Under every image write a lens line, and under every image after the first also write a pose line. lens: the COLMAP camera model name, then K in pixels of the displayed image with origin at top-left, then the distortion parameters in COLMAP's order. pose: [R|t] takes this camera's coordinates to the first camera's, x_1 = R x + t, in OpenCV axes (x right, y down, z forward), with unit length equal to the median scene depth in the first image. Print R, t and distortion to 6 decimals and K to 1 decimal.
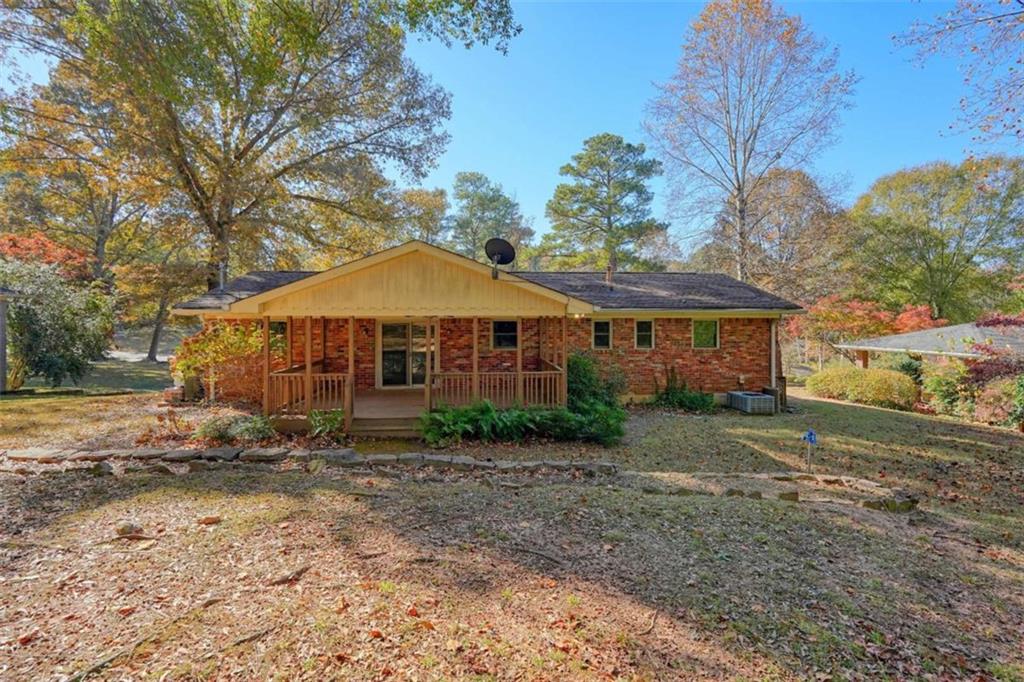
lens RADIAL K [[463.0, 0, 512.6], [0, 463.0, 319.6], [0, 0, 1]] dist [-0.003838, -0.000290]
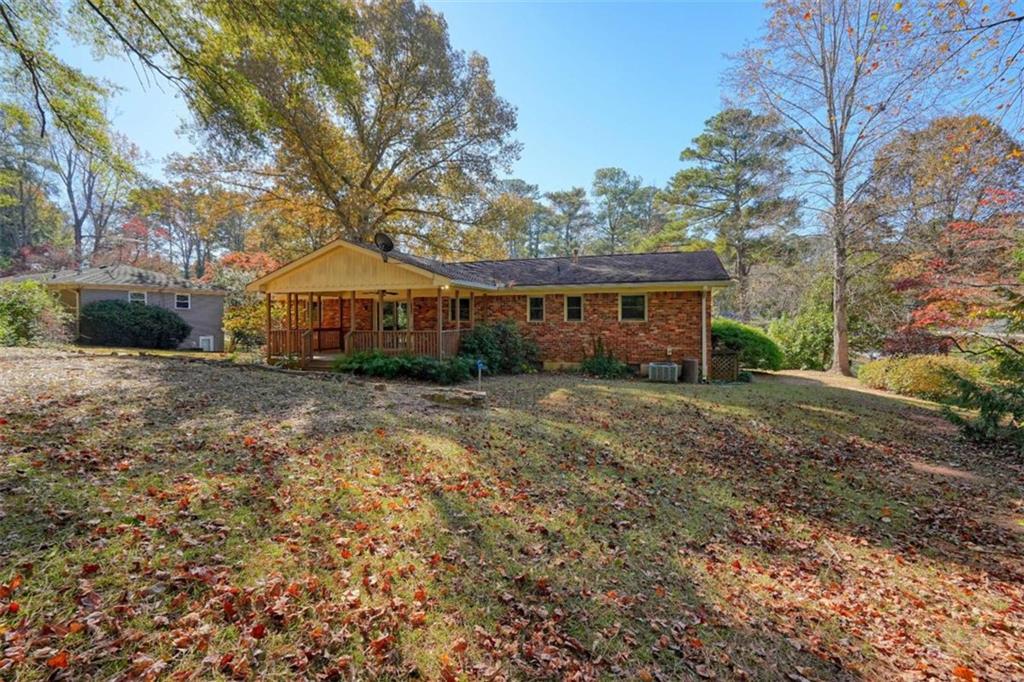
lens RADIAL K [[463.0, 0, 512.6], [0, 463.0, 319.6], [0, 0, 1]] dist [-0.003838, -0.000290]
pose [[0.918517, -0.002008, -0.395376, 0.379067], [0.002975, 0.999994, 0.001832, 0.036114], [0.395370, -0.002859, 0.918518, -0.053838]]
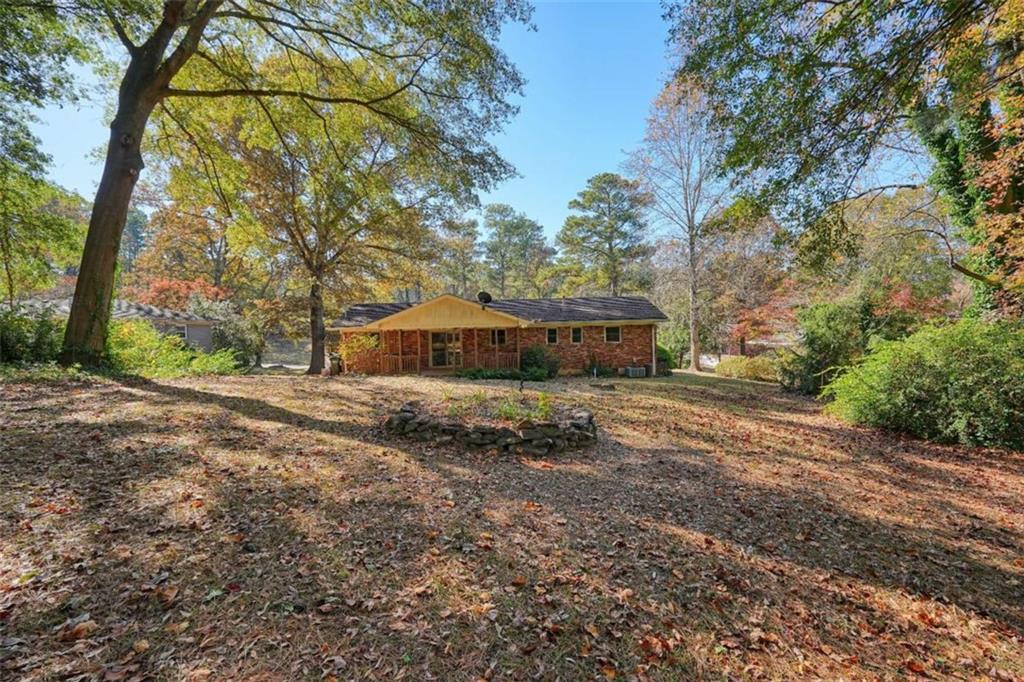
lens RADIAL K [[455.1, 0, 512.0], [0, 455.1, 341.0], [0, 0, 1]] dist [-0.001055, 0.000309]
pose [[0.995861, -0.021709, -0.088261, 0.122883], [0.023830, 0.999450, 0.023050, 0.004613], [0.087712, -0.025058, 0.995831, -0.482938]]
